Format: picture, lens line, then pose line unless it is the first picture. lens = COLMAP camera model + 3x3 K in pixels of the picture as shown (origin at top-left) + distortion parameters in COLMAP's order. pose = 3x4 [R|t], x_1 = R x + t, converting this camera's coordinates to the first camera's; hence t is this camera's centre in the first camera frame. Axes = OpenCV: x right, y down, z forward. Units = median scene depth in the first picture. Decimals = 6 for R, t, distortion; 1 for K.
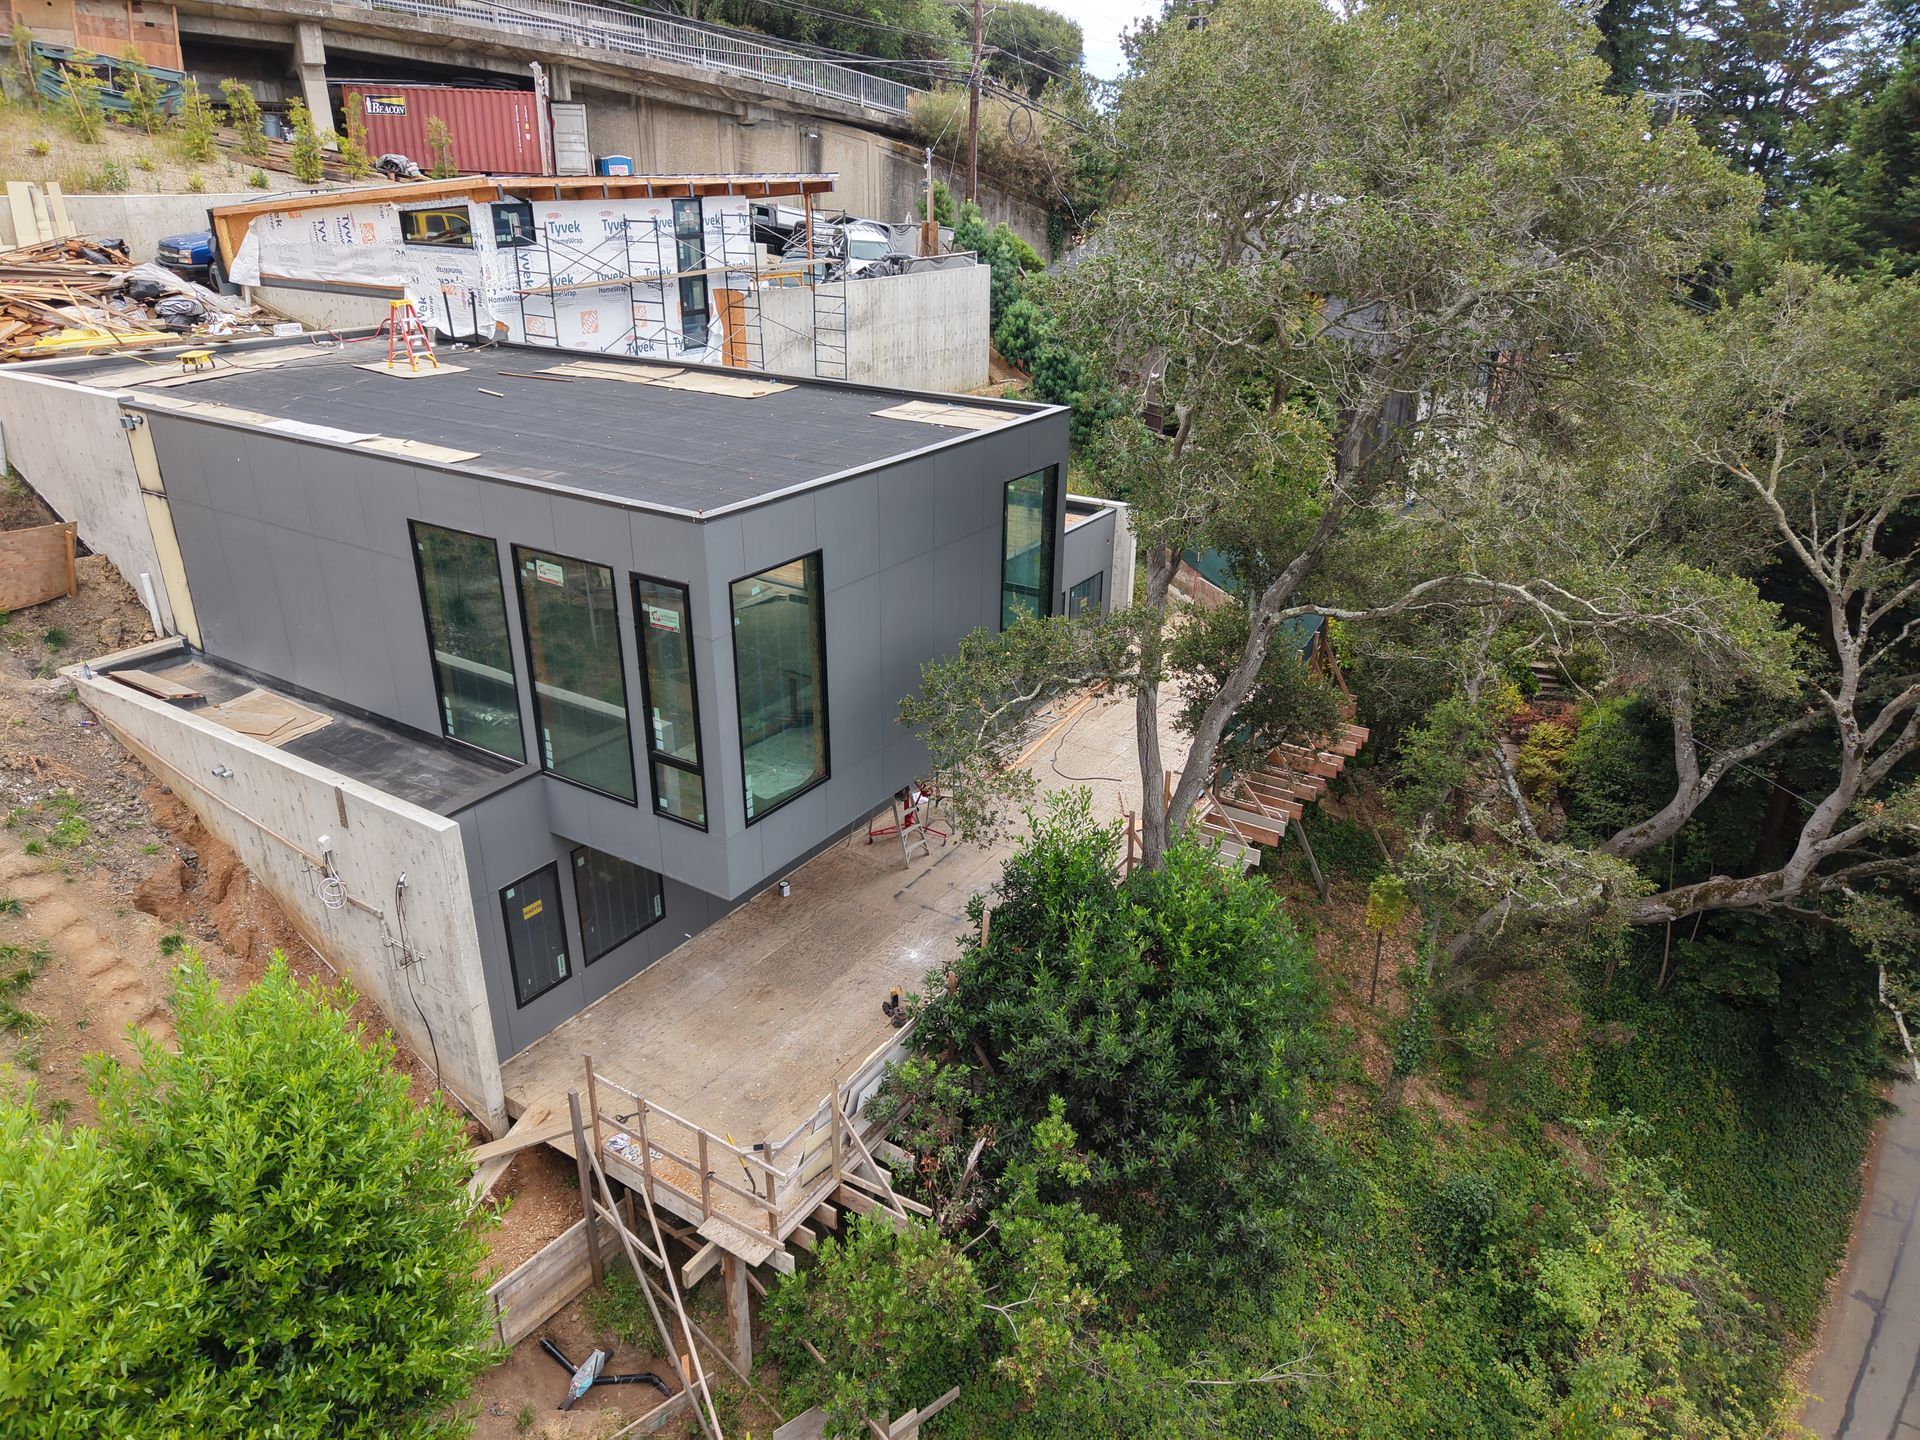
lens RADIAL K [[1284.2, 0, 956.0], [0, 1284.2, 716.1], [0, 0, 1]] dist [0.012646, -0.008443]
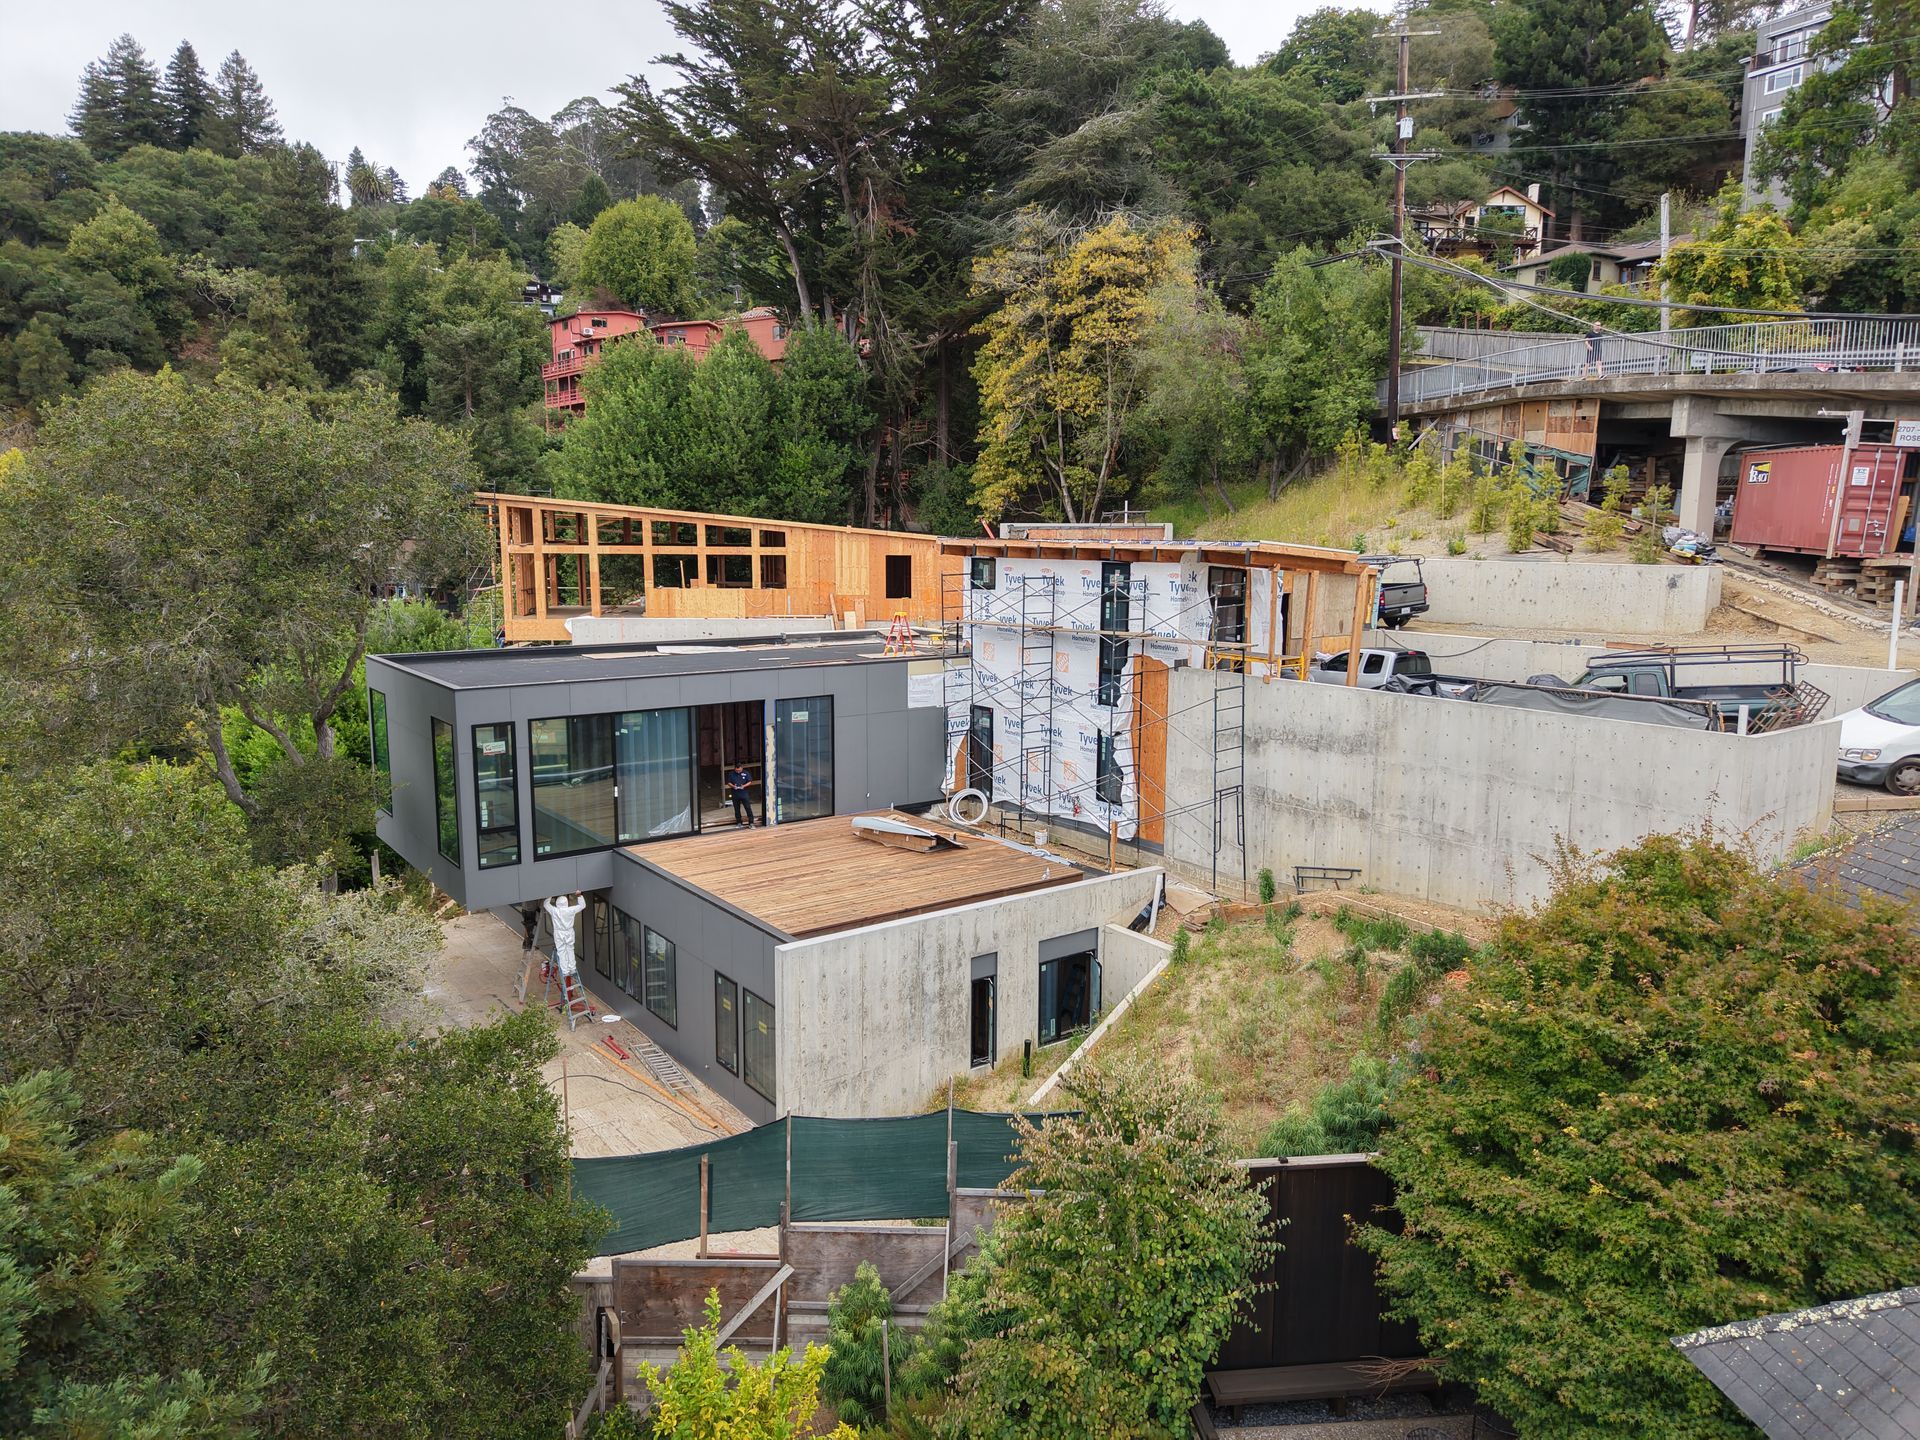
lens RADIAL K [[1279.8, 0, 956.5], [0, 1279.8, 716.1], [0, 0, 1]] dist [0.030039, -0.032624]
pose [[-0.350396, 0.127254, -0.927916, 0.869494], [-0.380328, 0.886034, 0.265129, -0.587229], [0.855905, 0.445813, -0.262065, 1.384797]]
